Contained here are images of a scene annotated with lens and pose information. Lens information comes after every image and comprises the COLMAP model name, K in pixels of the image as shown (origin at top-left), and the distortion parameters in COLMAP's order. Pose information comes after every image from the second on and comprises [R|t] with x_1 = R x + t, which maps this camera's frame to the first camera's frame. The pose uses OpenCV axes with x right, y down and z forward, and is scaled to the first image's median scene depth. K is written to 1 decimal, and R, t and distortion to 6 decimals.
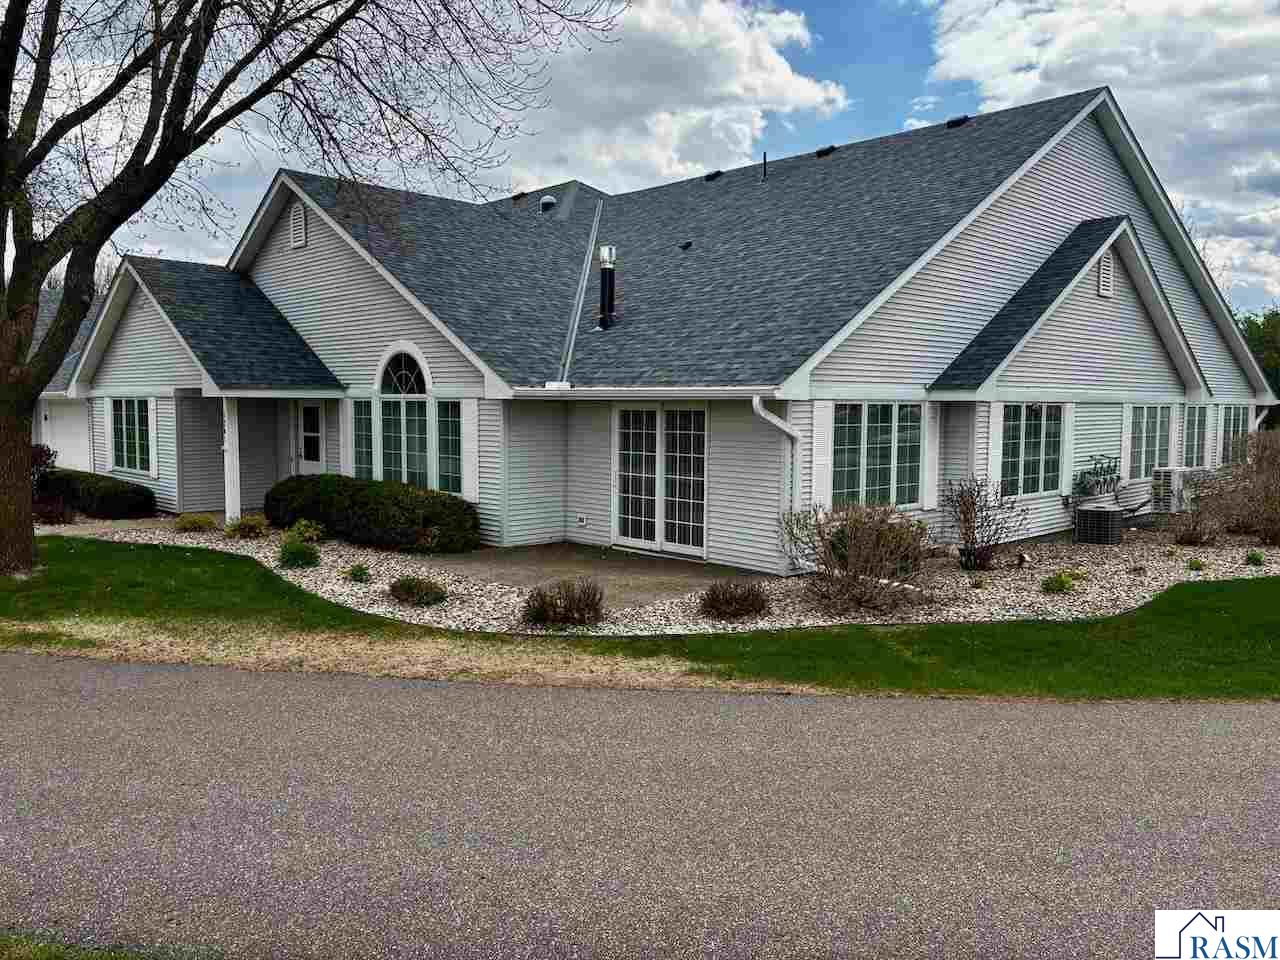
lens RADIAL K [[965.8, 0, 640.6], [0, 965.8, 478.7], [0, 0, 1]] dist [0.089982, -0.000616]
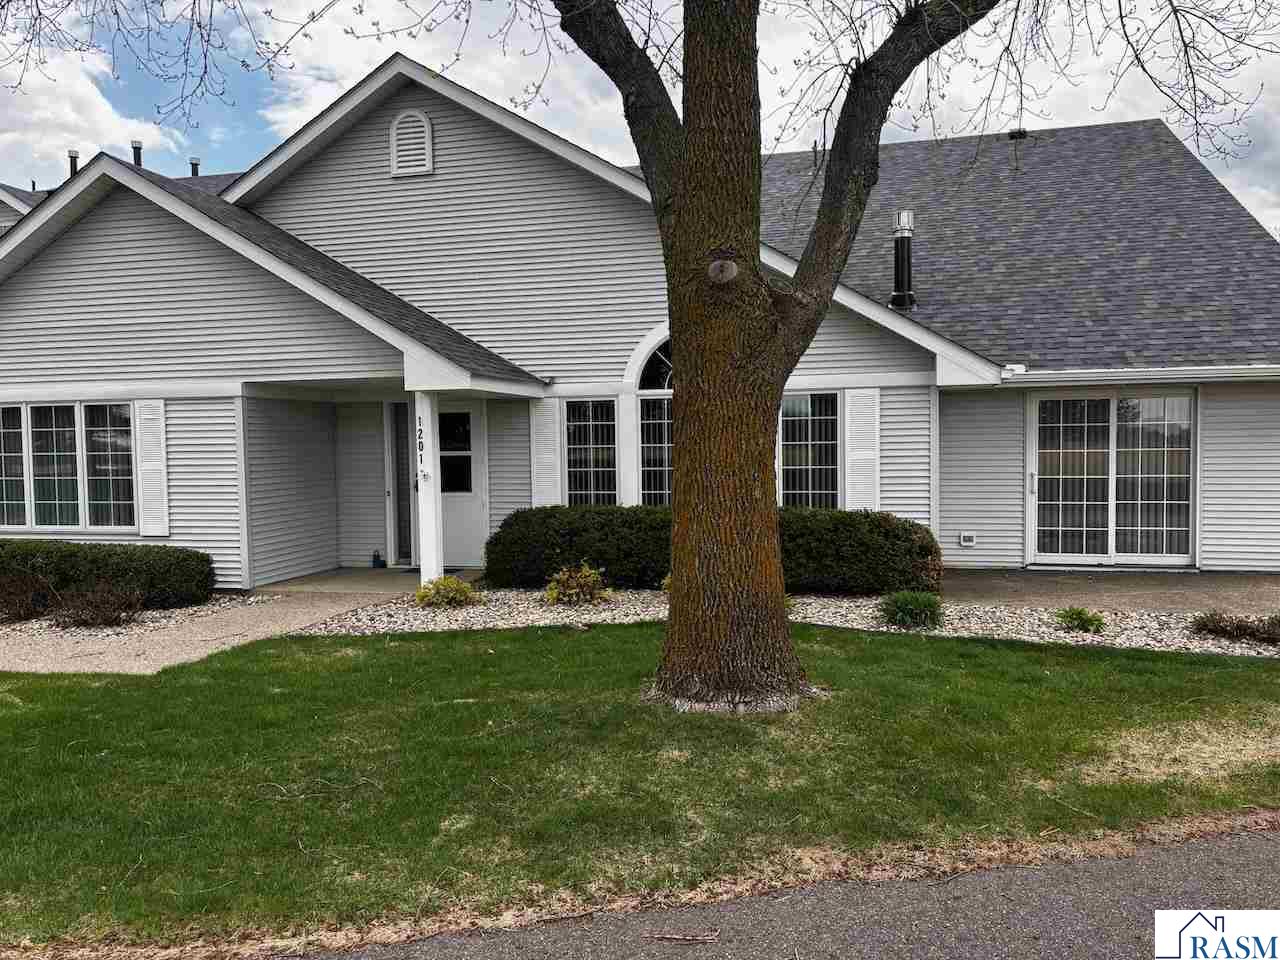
lens RADIAL K [[965.8, 0, 640.4], [0, 965.8, 478.5], [0, 0, 1]] dist [0.089982, -0.000616]
pose [[0.847632, -0.047759, 0.528431, -0.745119], [0.062506, 0.997994, -0.010065, -0.016800], [-0.526890, 0.041562, 0.848917, 0.460690]]
